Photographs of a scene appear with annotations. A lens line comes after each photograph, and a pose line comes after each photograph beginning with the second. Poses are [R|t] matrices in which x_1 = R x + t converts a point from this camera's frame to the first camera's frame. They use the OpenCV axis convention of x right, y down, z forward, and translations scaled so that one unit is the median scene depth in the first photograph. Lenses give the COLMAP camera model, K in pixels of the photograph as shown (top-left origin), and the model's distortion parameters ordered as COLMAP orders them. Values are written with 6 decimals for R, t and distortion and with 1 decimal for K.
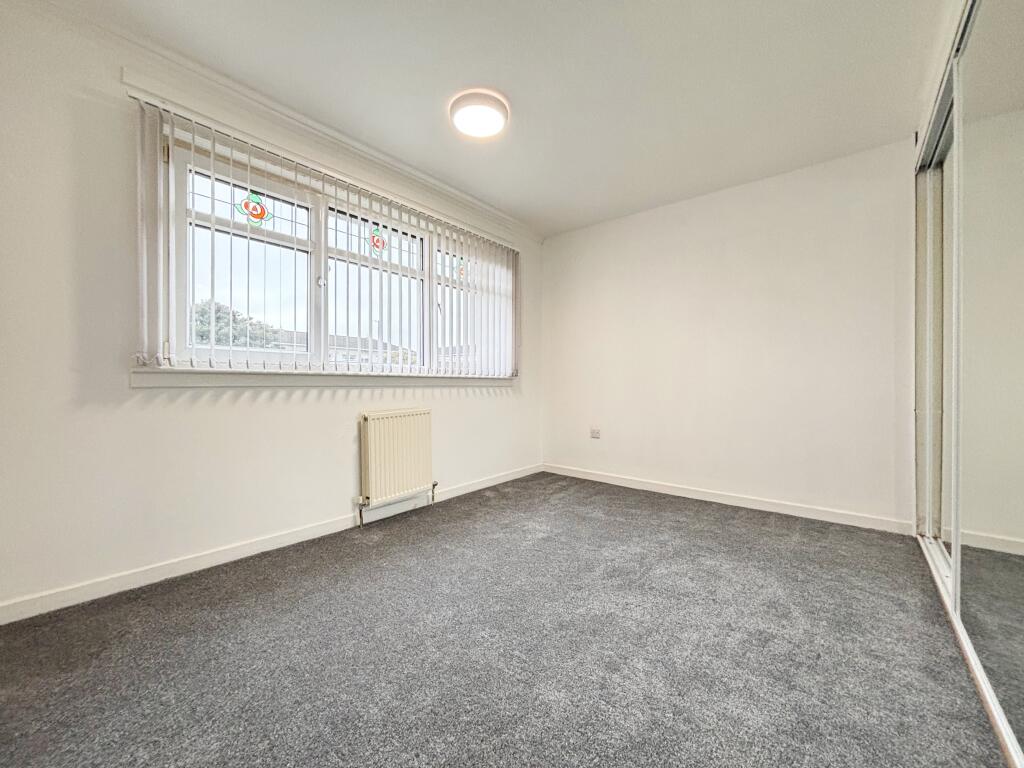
lens RADIAL K [[408.1, 0, 519.2], [0, 408.1, 389.5], [0, 0, 1]] dist [-0.015851, -0.000120]
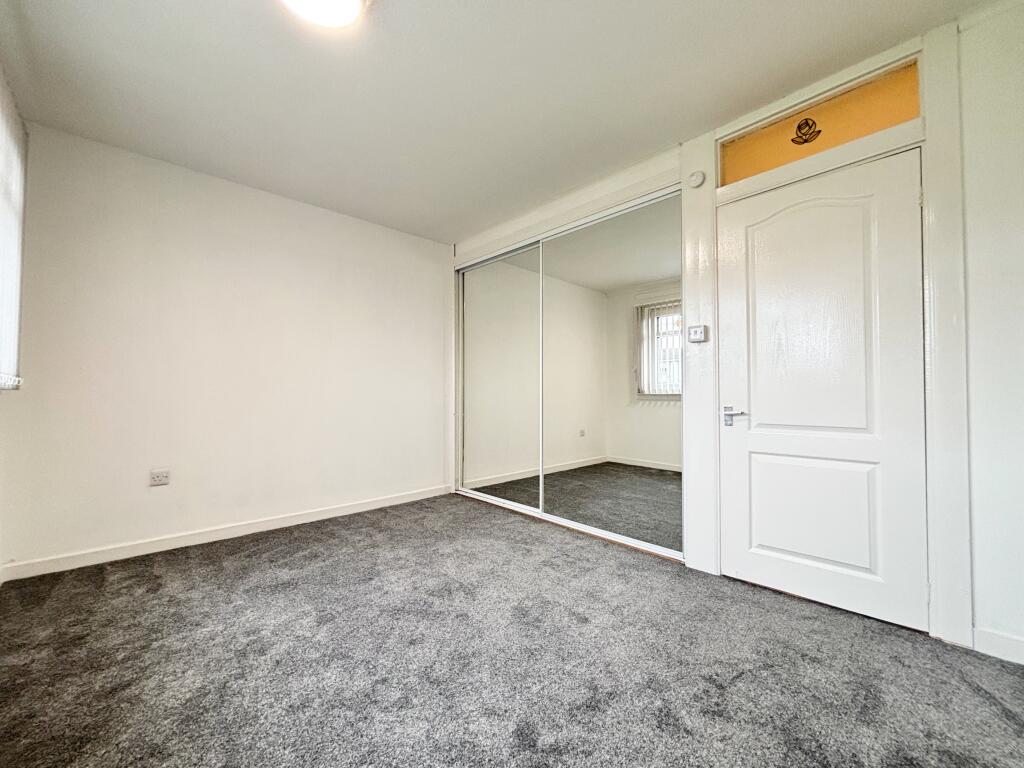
lens RADIAL K [[408.1, 0, 512.5], [0, 408.1, 381.6], [0, 0, 1]] dist [-0.015851, -0.000120]
pose [[0.140818, 0.018618, 0.989860, -0.600963], [0.025418, 0.999426, -0.022414, -0.029280], [-0.989709, 0.028317, 0.140264, 0.558652]]
